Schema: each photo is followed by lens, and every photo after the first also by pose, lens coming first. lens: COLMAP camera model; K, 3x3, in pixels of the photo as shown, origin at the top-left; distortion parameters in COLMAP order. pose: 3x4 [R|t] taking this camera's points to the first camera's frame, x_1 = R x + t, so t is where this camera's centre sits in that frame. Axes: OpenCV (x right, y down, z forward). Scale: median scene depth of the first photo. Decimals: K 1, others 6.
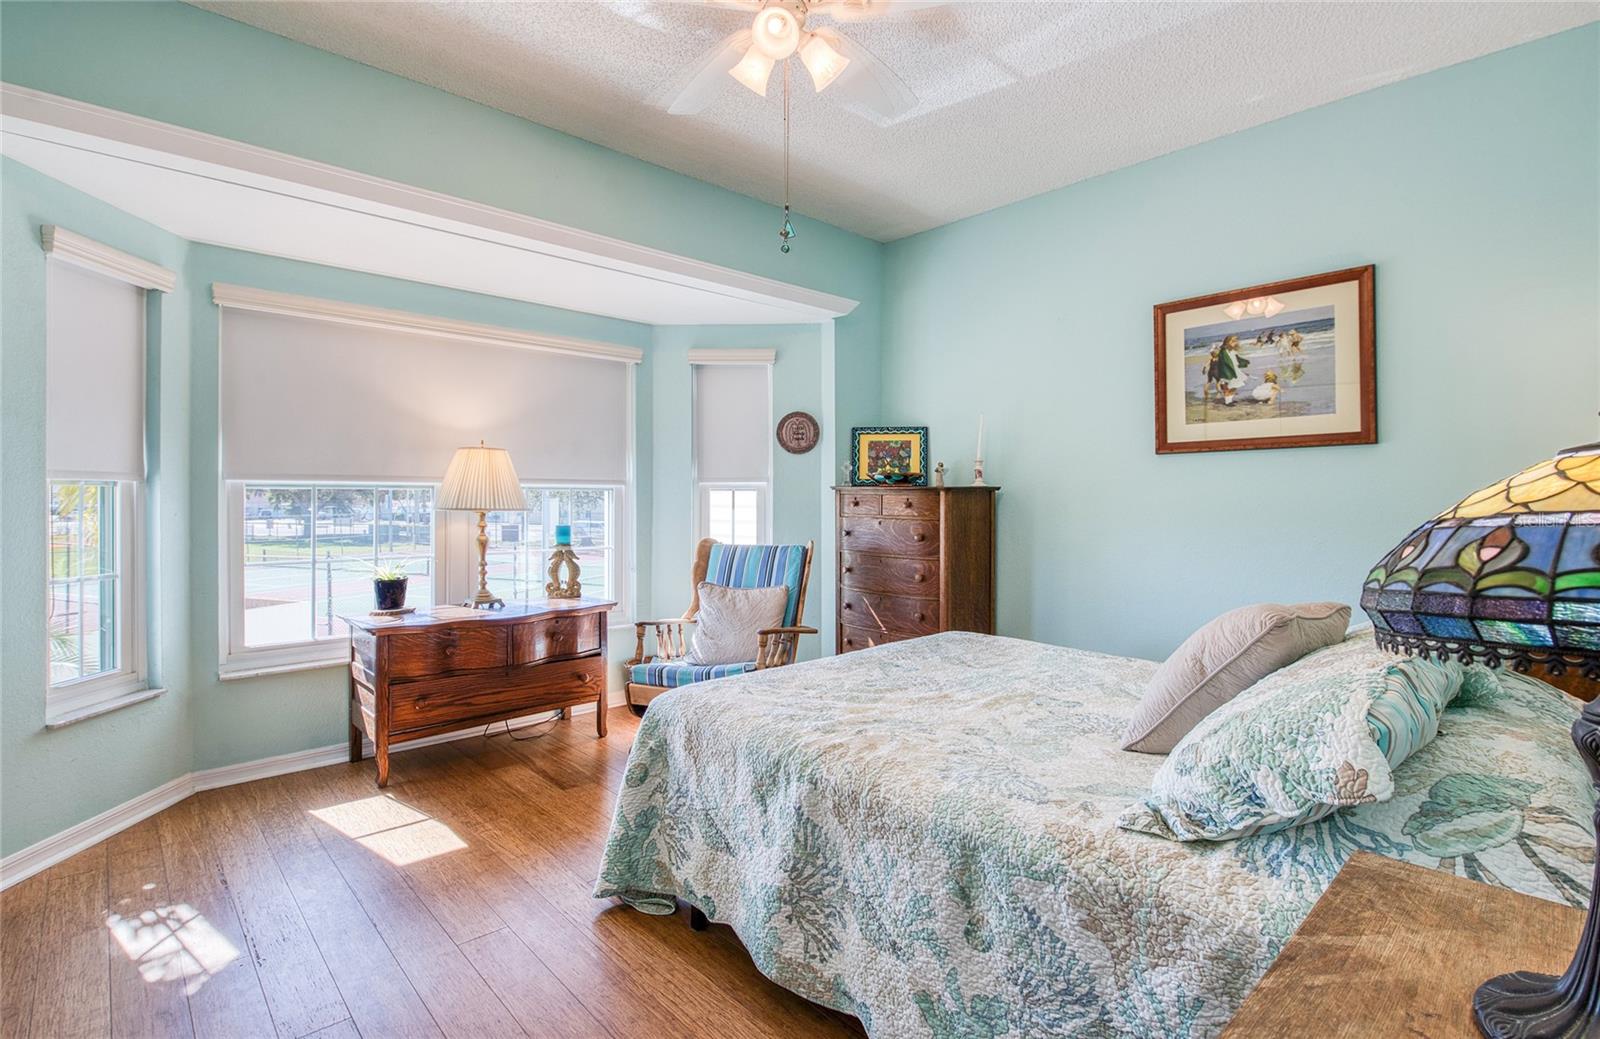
lens RADIAL K [[724.4, 0, 791.5], [0, 724.4, 523.7], [0, 0, 1]] dist [-0.013278, -0.001082]
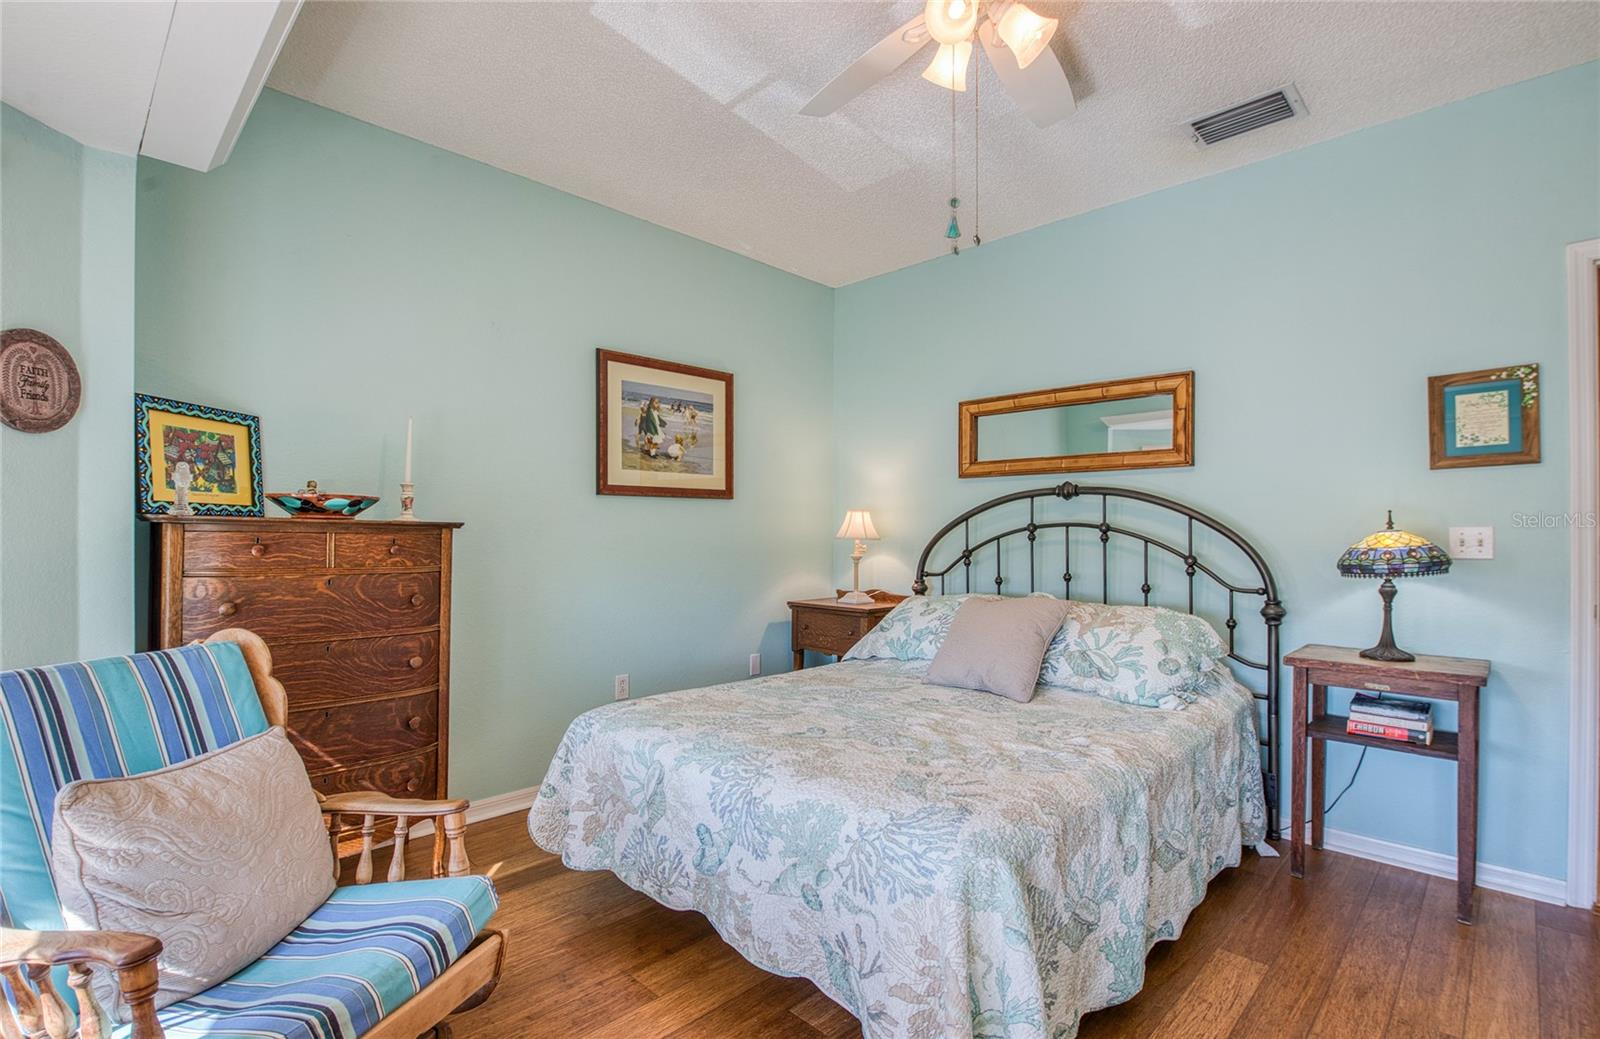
lens RADIAL K [[729.8, 0, 806.5], [0, 729.8, 521.3], [0, 0, 1]] dist [-0.003135, -0.000528]
pose [[-0.023013, 0.021013, 0.999514, -0.549006], [0.036454, 0.999132, -0.020165, -0.029412], [-0.999070, 0.035972, -0.023759, 0.772856]]
